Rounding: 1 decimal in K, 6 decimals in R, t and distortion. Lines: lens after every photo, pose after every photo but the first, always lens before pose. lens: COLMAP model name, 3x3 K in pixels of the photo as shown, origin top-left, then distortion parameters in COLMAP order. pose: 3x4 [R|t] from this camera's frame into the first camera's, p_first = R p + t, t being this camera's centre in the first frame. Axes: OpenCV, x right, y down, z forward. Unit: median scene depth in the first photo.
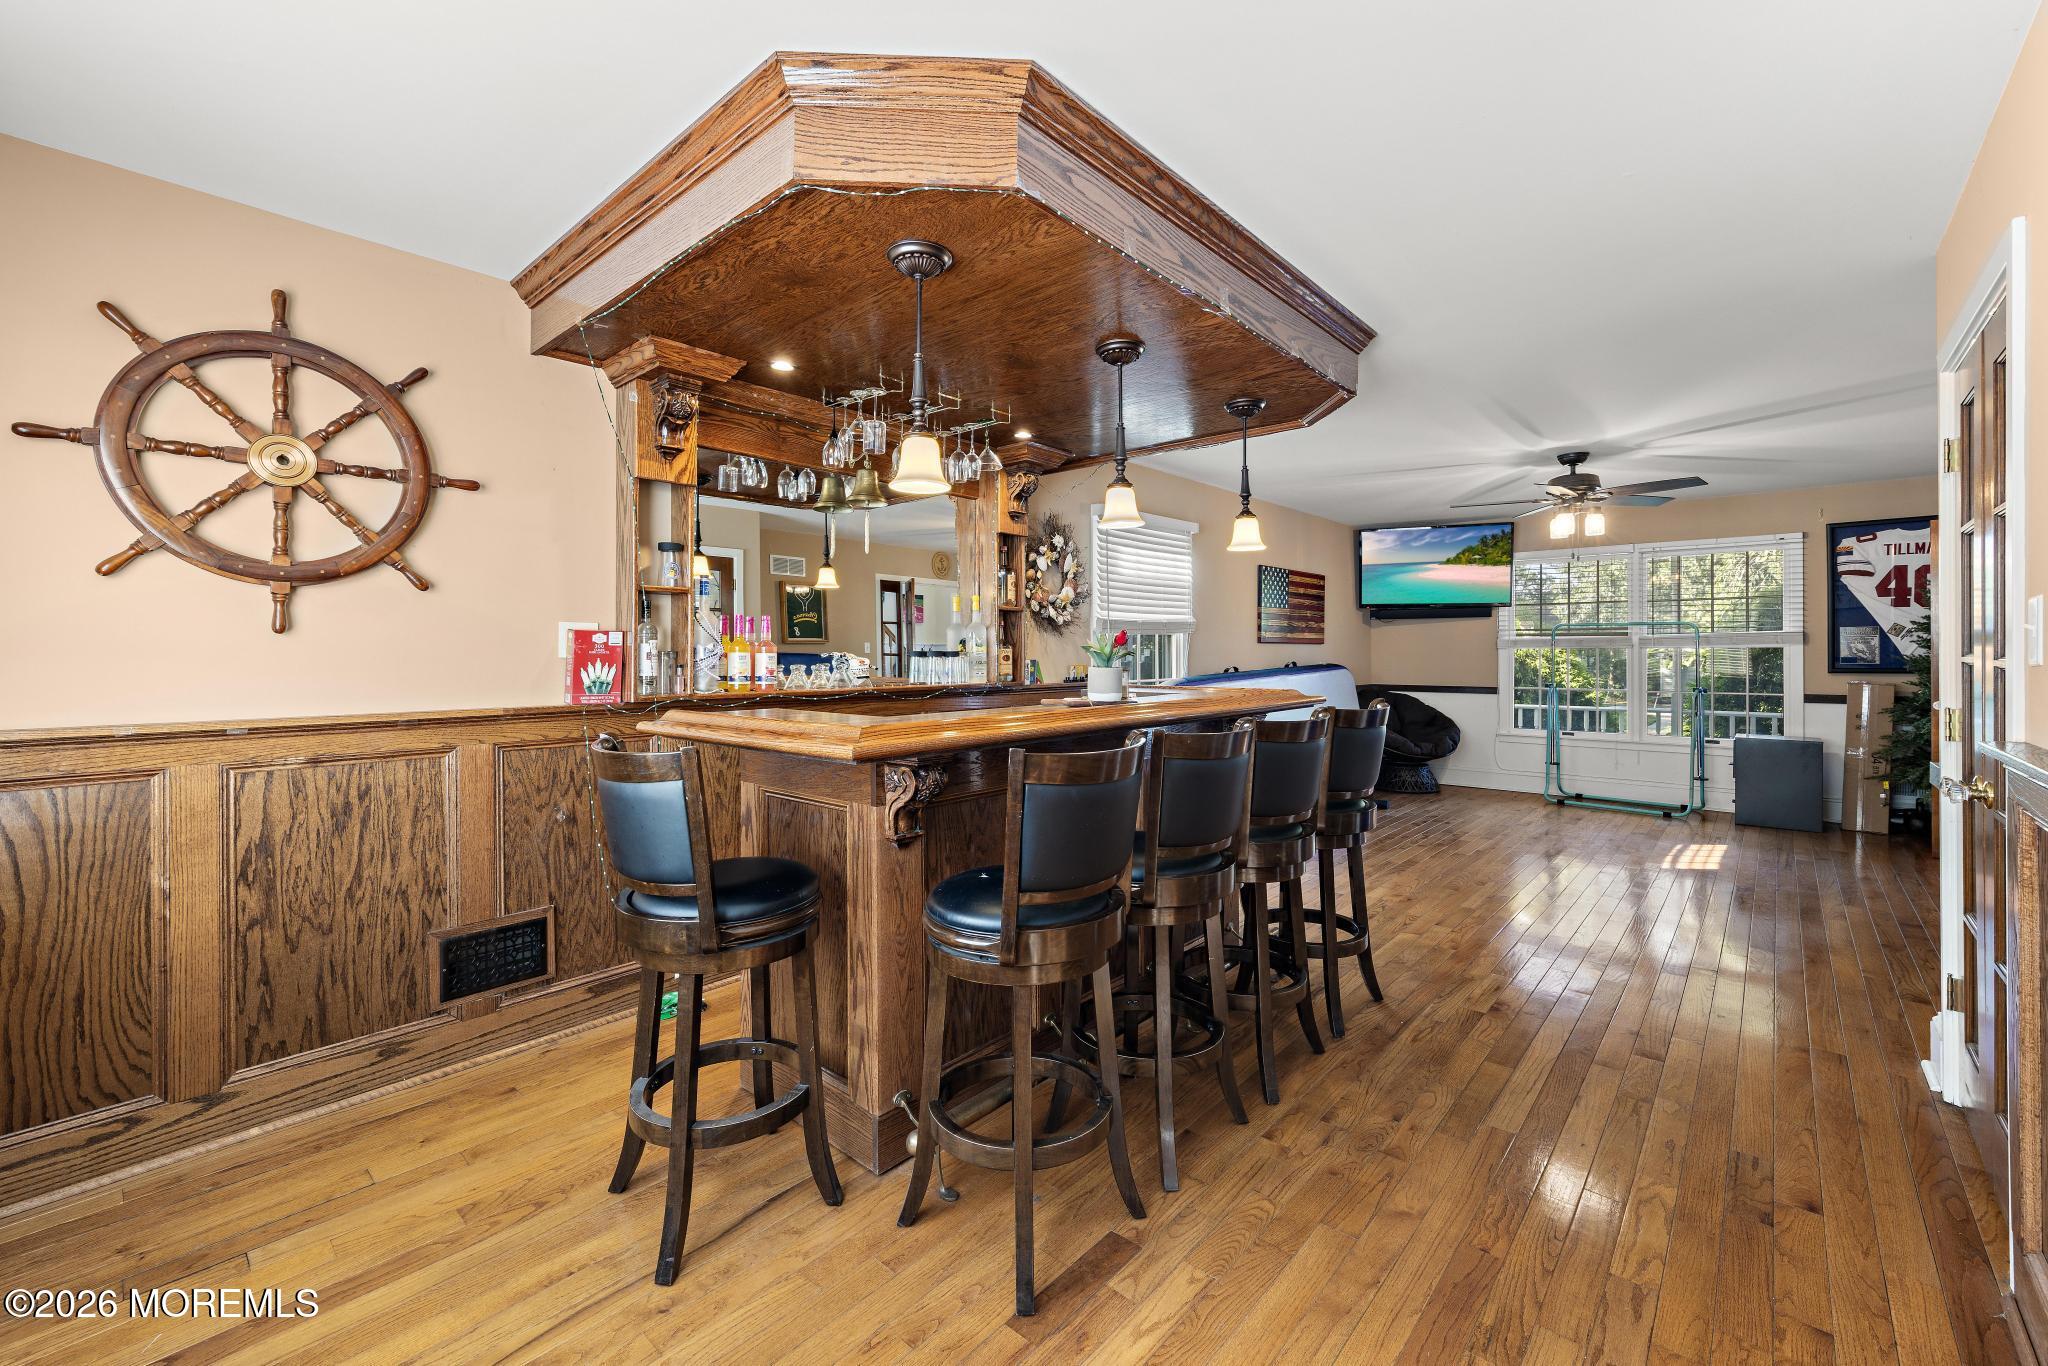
lens RADIAL K [[862.5, 0, 1019.0], [0, 862.5, 659.9], [0, 0, 1]] dist [0.006666, 0.000124]
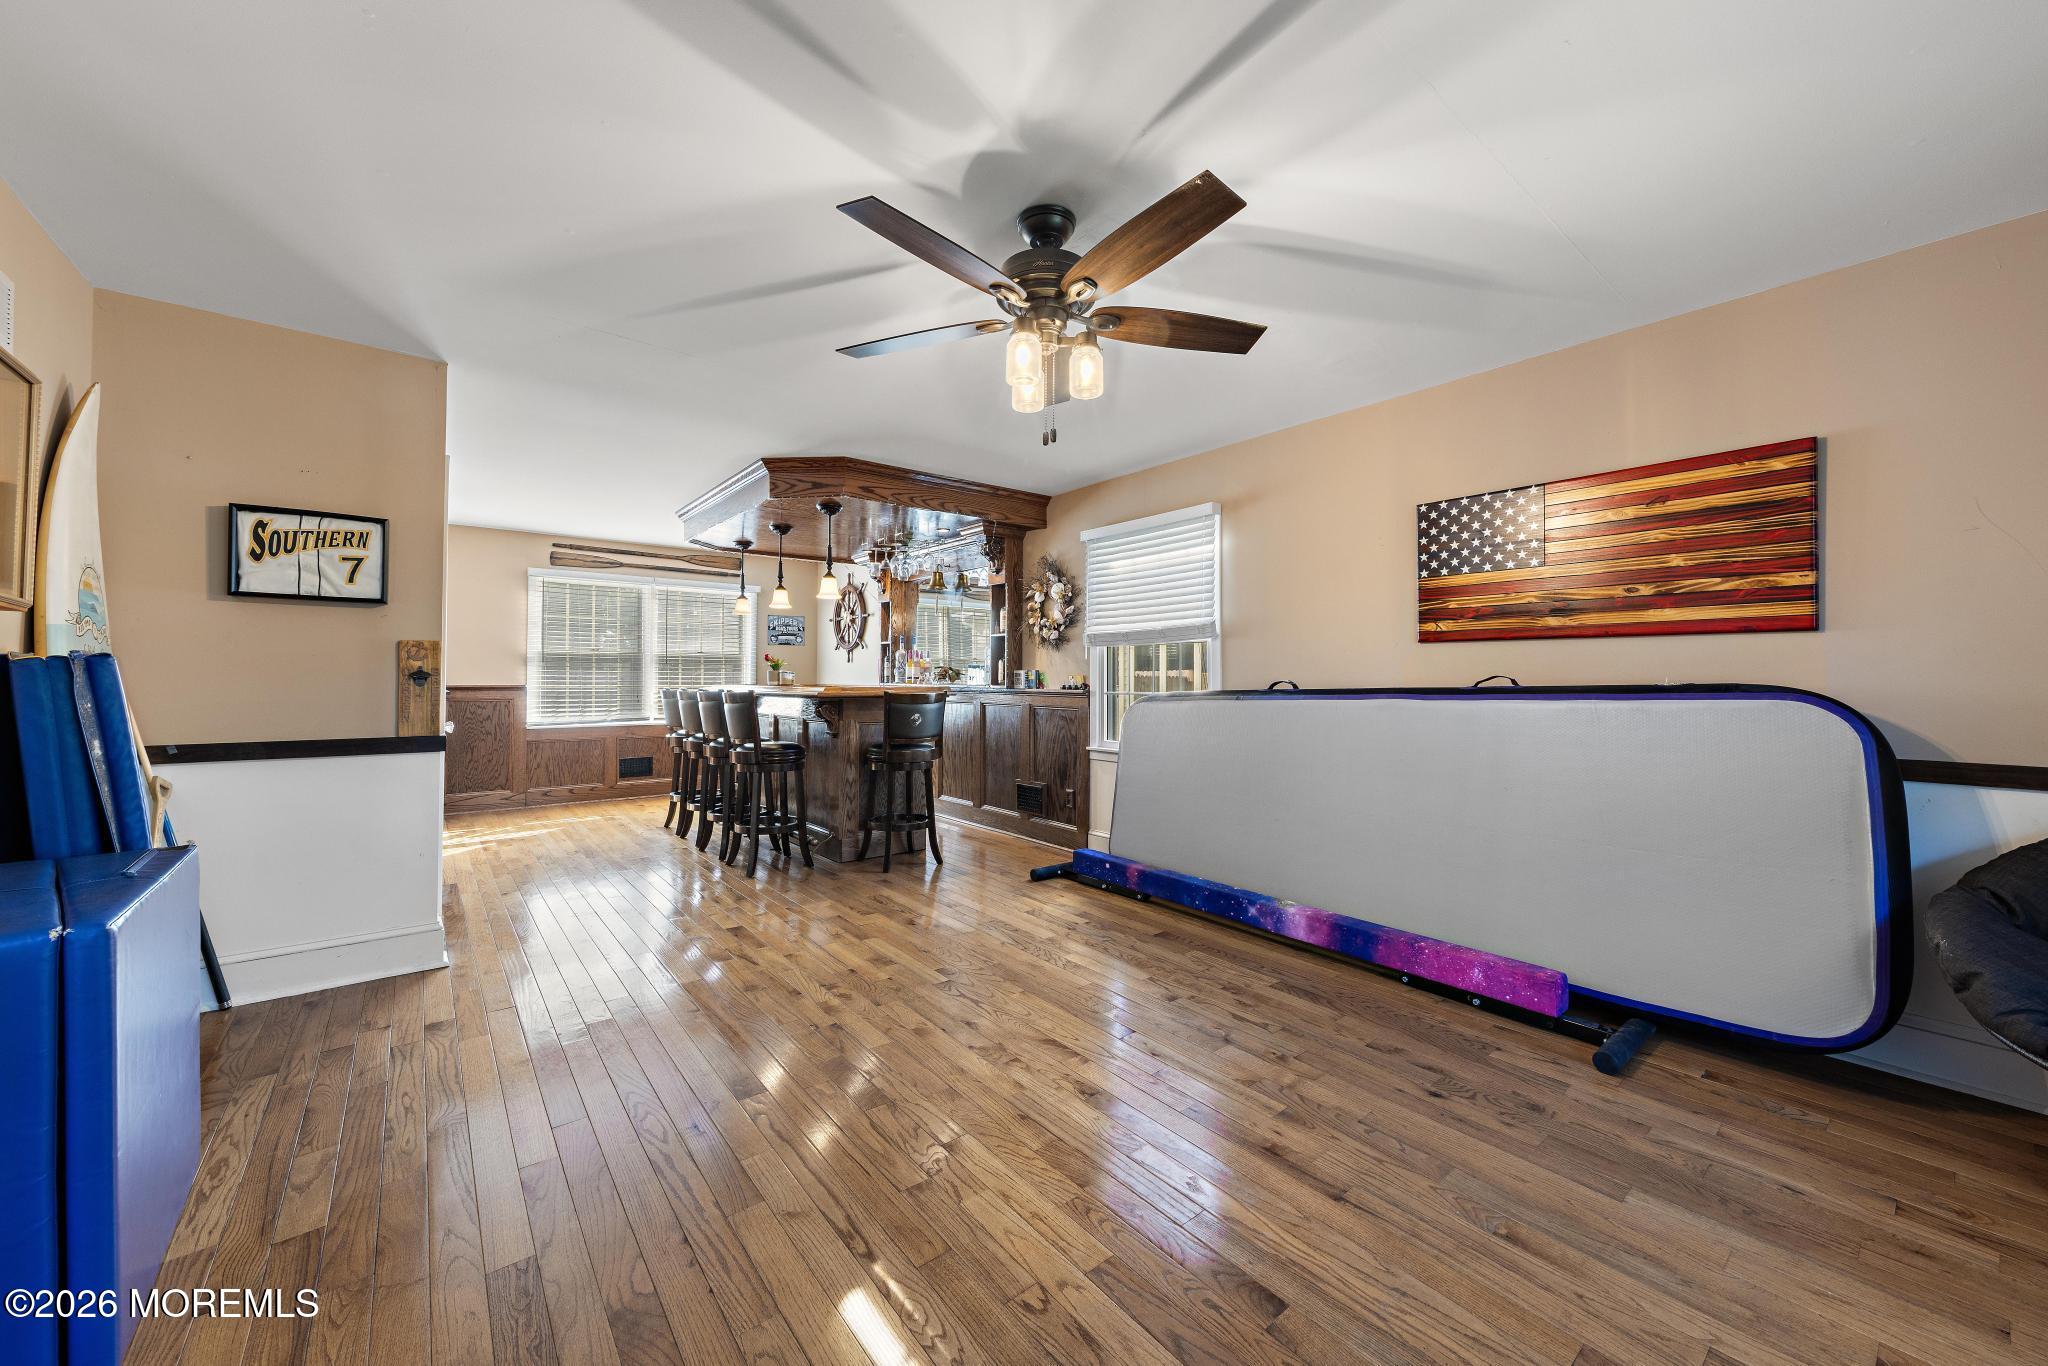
lens RADIAL K [[739.2, 0, 1021.2], [0, 739.2, 670.9], [0, 0, 1]] dist [0.003407, -0.000221]
pose [[-0.168036, -0.005634, -0.985765, 0.859197], [-0.011711, 0.999925, -0.003718, 0.004343], [0.985711, 0.010919, -0.168089, 0.878825]]
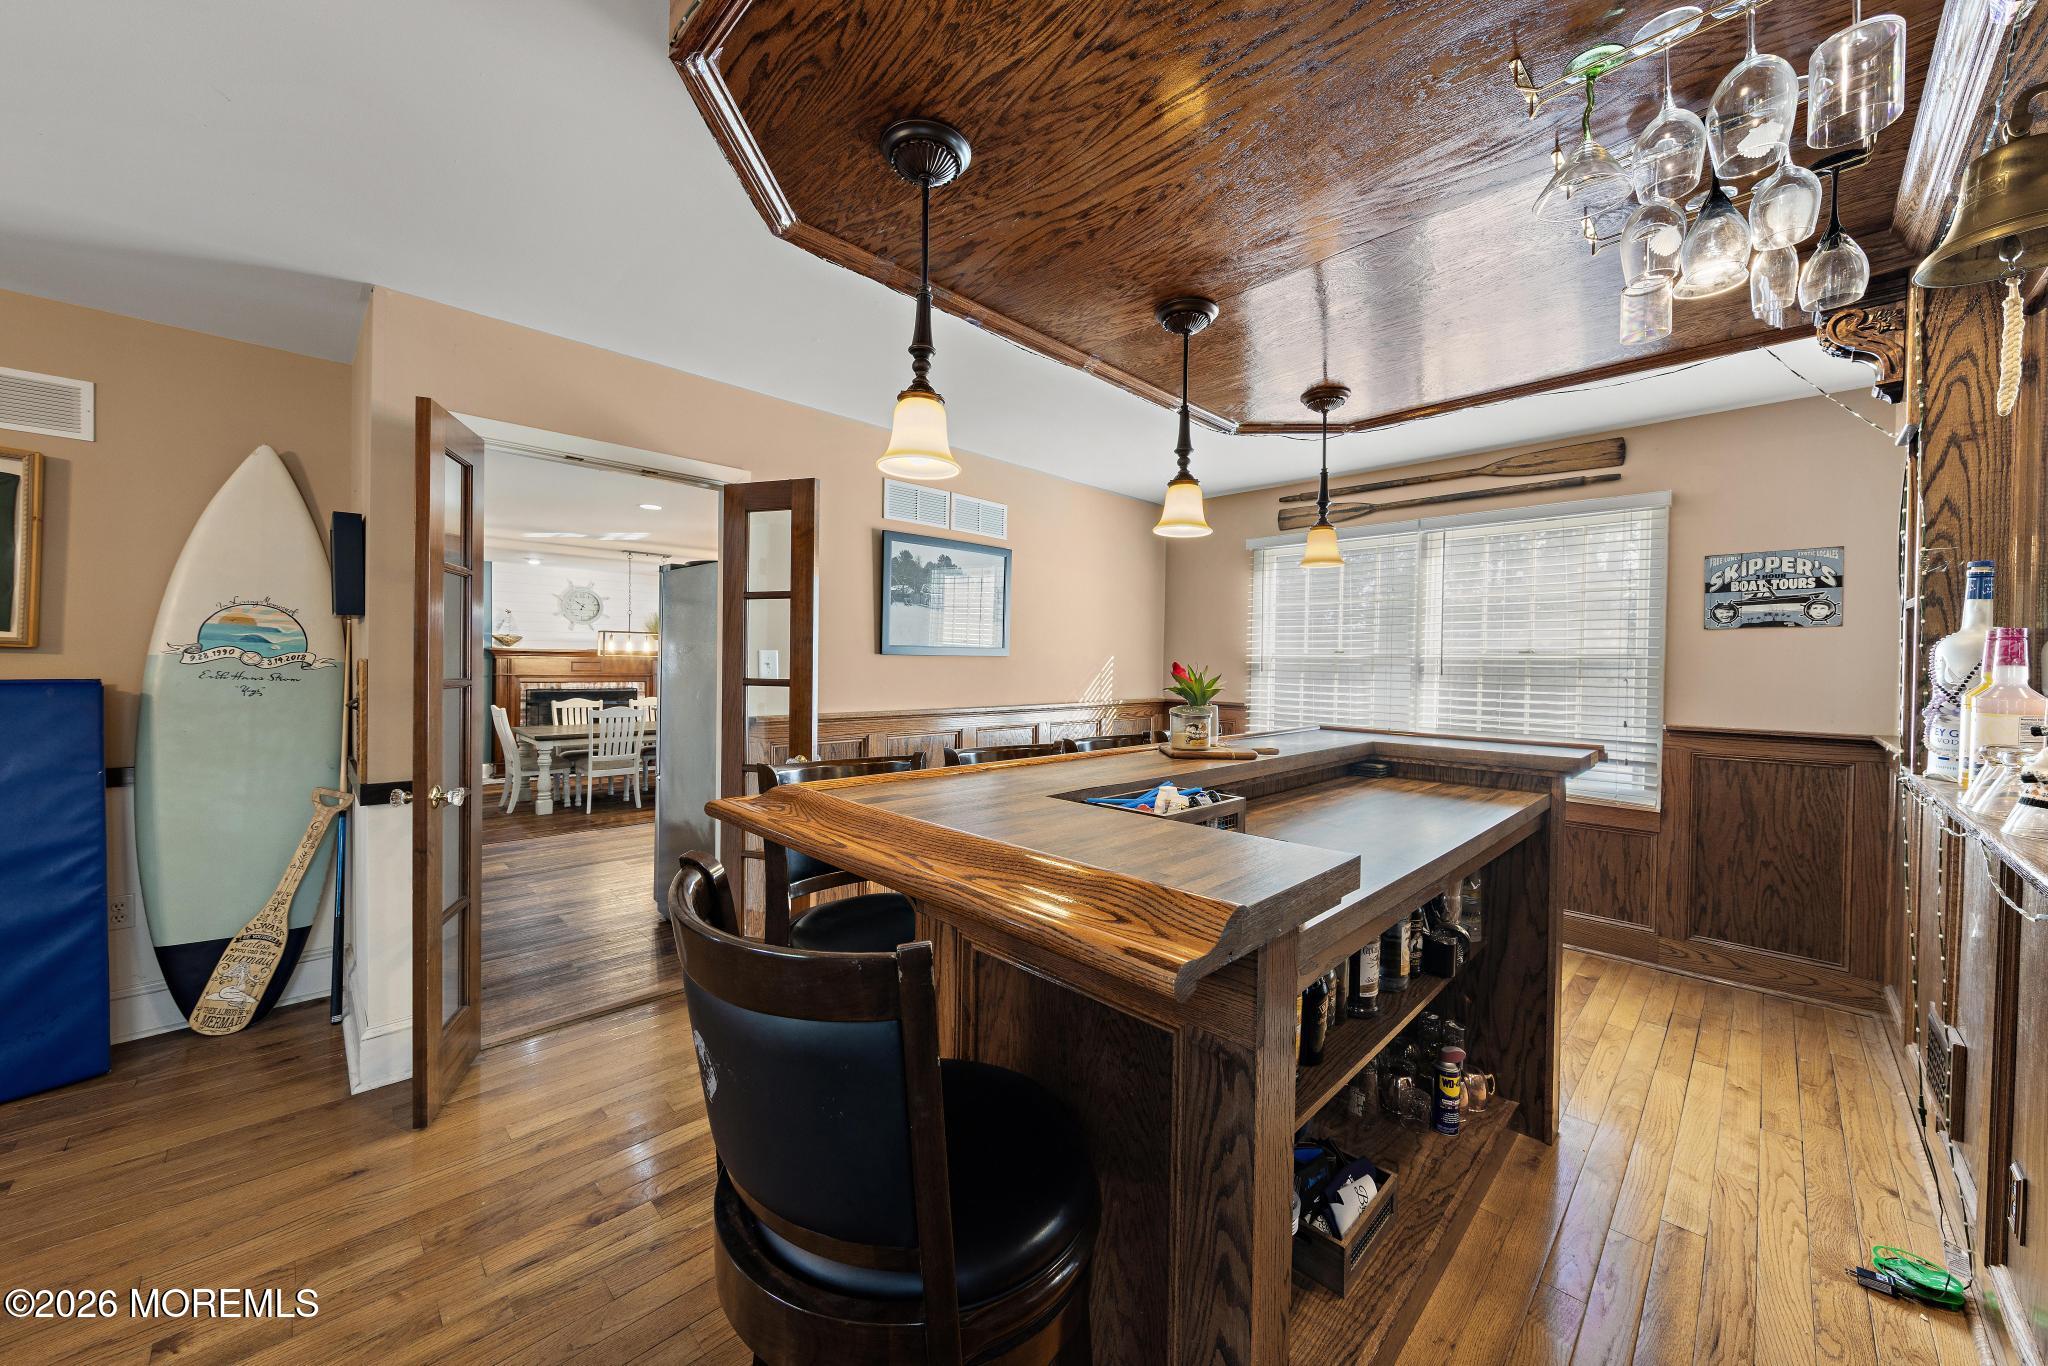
lens RADIAL K [[739.2, 0, 1034.0], [0, 739.2, 668.1], [0, 0, 1]] dist [0.003407, -0.000221]
pose [[-0.998765, -0.012058, 0.048203, 0.103961], [-0.011266, 0.999798, 0.016669, -0.017539], [-0.048394, 0.016105, -0.998698, 0.774205]]
